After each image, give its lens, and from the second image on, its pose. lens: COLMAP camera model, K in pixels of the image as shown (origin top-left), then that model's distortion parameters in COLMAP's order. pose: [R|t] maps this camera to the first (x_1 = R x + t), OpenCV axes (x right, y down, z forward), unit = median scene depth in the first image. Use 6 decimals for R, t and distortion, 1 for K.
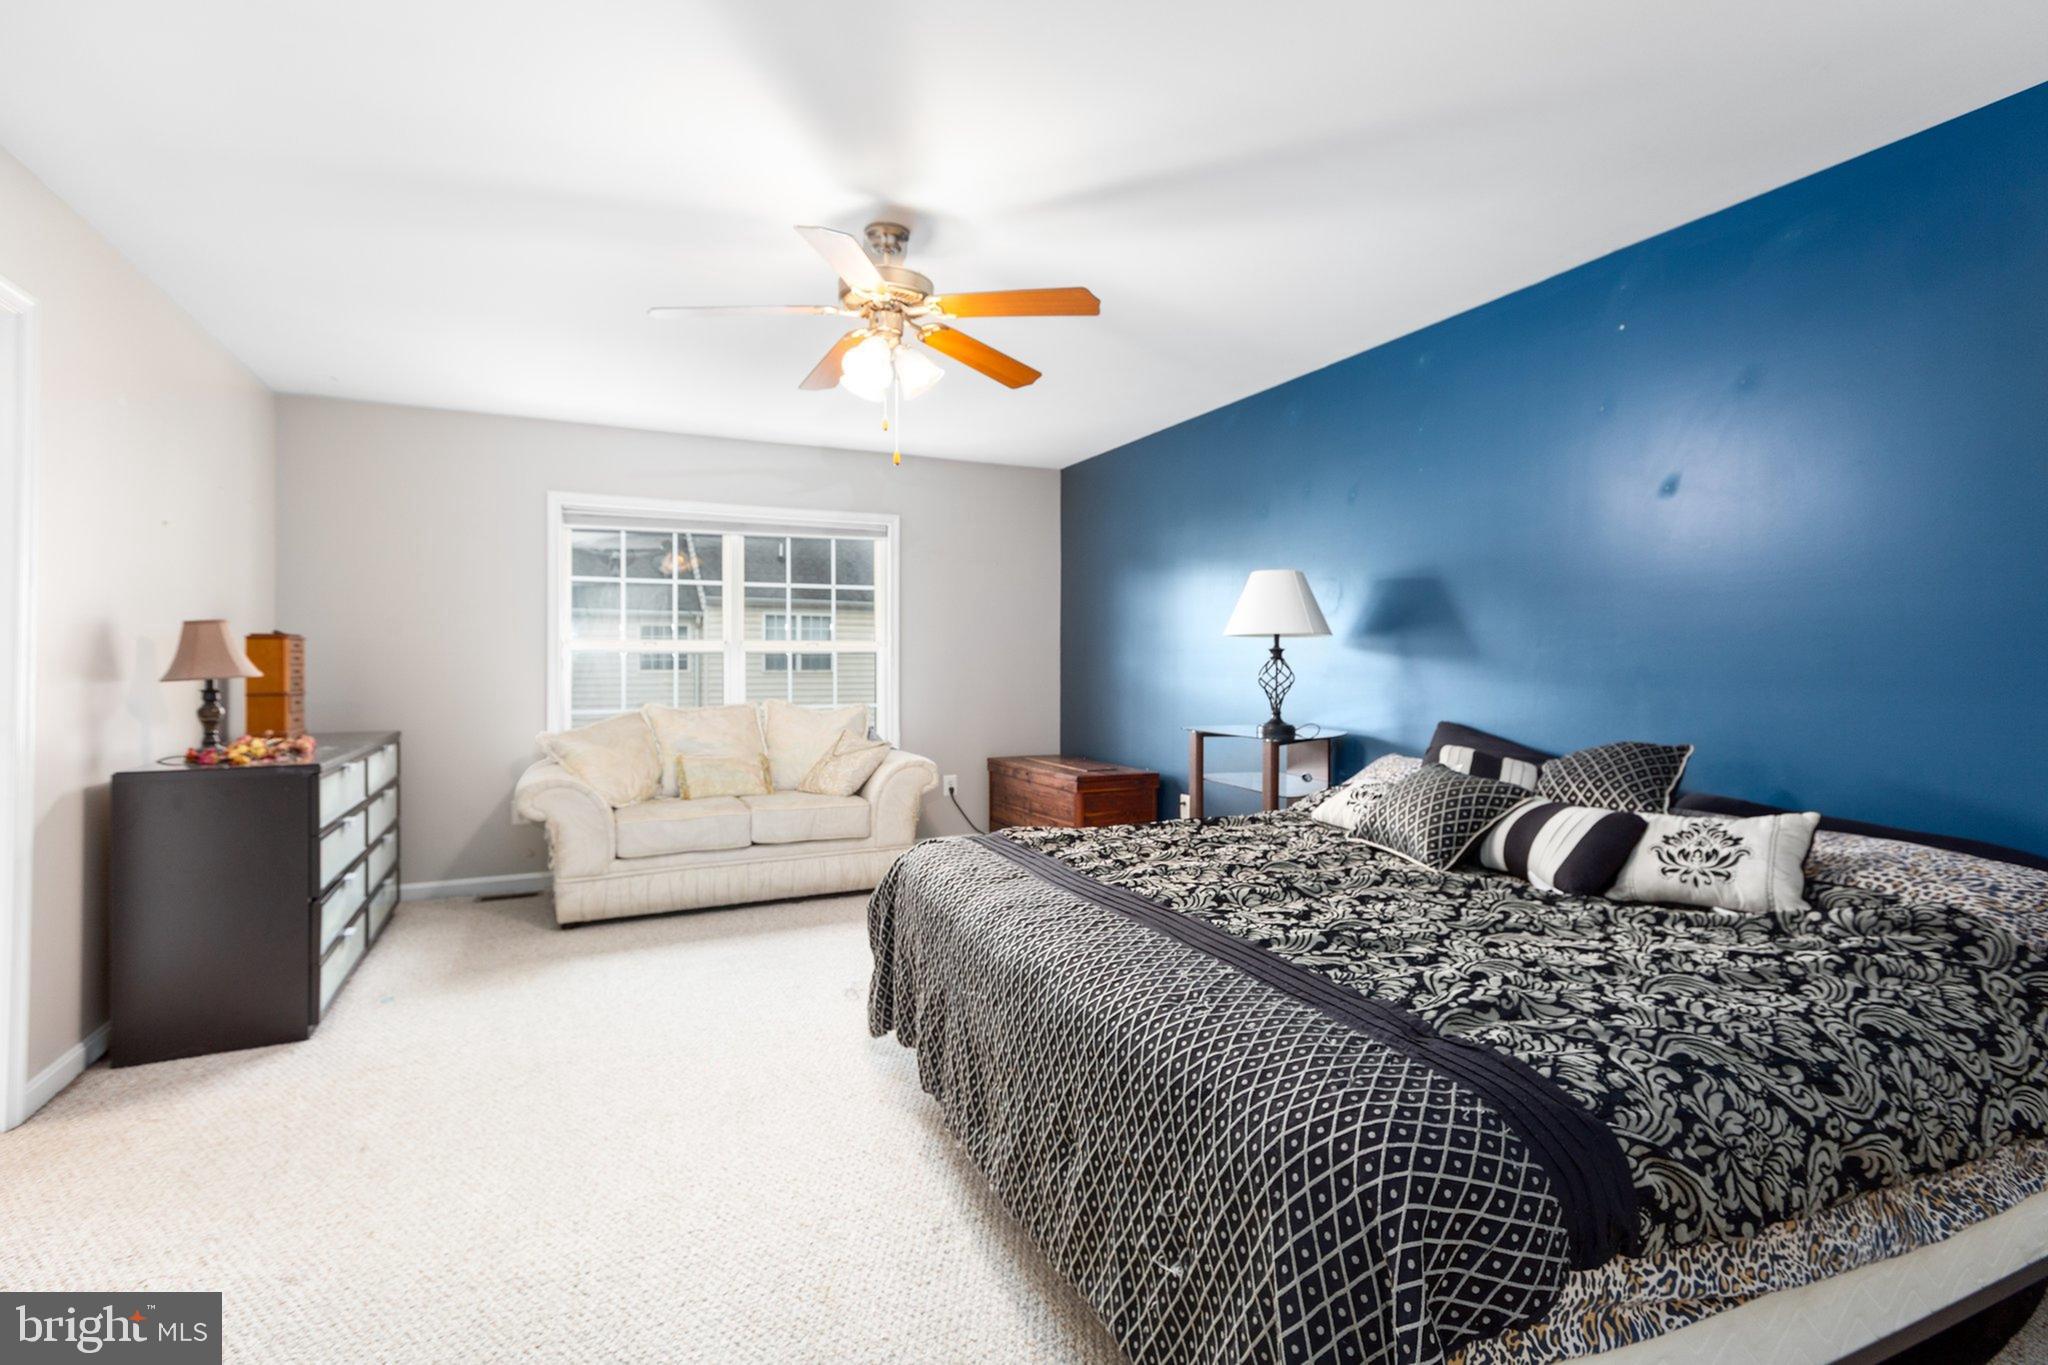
lens RADIAL K [[918.1, 0, 1022.7], [0, 918.1, 649.8], [0, 0, 1]] dist [-0.000059, -0.000631]
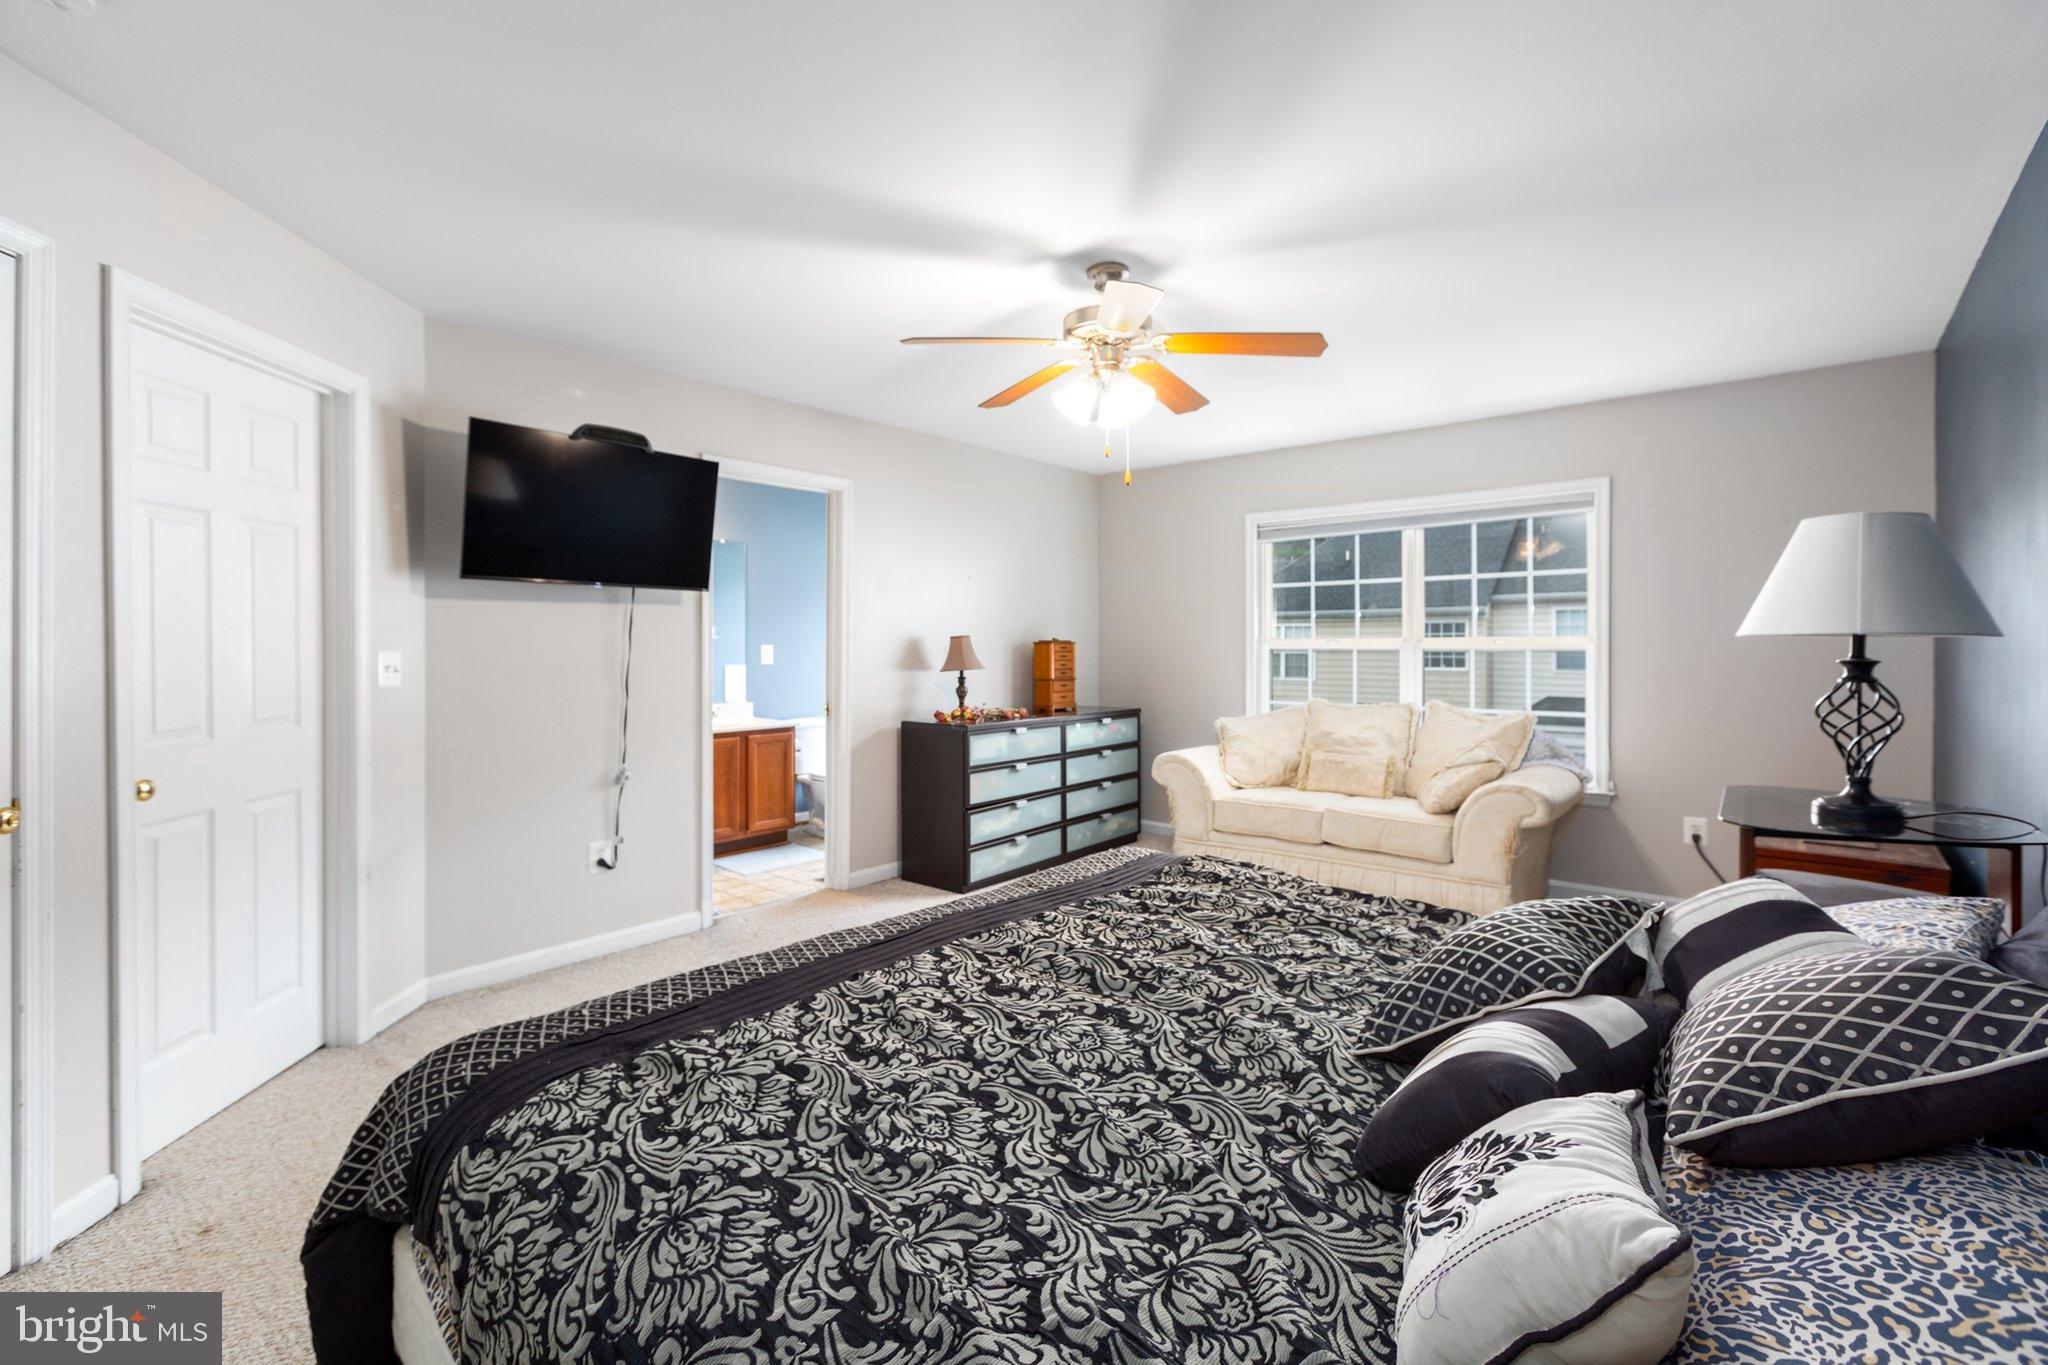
lens RADIAL K [[918.1, 0, 1022.7], [0, 918.1, 649.8], [0, 0, 1]] dist [-0.000059, -0.000631]
pose [[0.404507, 0.006891, -0.914509, 0.444003], [0.008807, 0.999896, 0.011430, -0.014092], [0.914492, -0.012678, 0.404404, 0.255704]]
